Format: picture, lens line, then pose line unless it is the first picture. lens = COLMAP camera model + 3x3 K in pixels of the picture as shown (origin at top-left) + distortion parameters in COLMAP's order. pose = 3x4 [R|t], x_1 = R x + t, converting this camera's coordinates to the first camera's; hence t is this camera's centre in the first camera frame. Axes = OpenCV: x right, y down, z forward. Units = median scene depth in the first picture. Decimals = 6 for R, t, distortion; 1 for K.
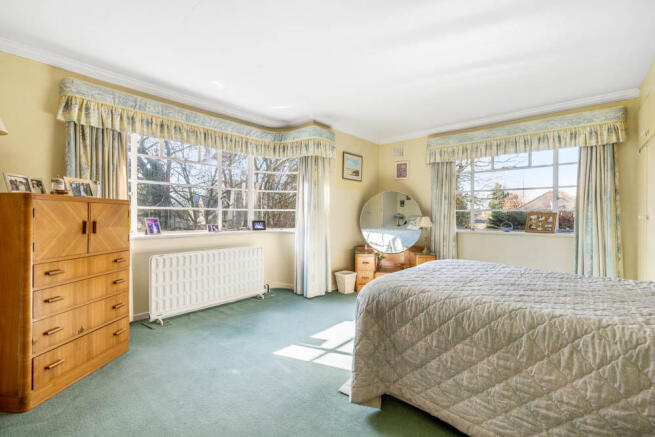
lens RADIAL K [[283.0, 0, 327.7], [0, 283.0, 214.6], [0, 0, 1]] dist [0.016769, 0.000312]
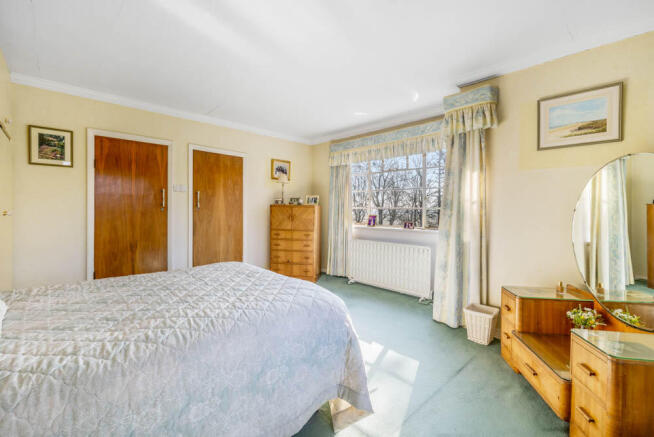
lens RADIAL K [[282.5, 0, 327.3], [0, 282.5, 213.5], [0, 0, 1]] dist [0.016769, 0.000312]
pose [[-0.050252, 0.007709, -0.998707, 0.724517], [-0.012799, 0.999883, 0.008362, -0.004873], [0.998655, 0.013203, -0.050148, 0.720692]]
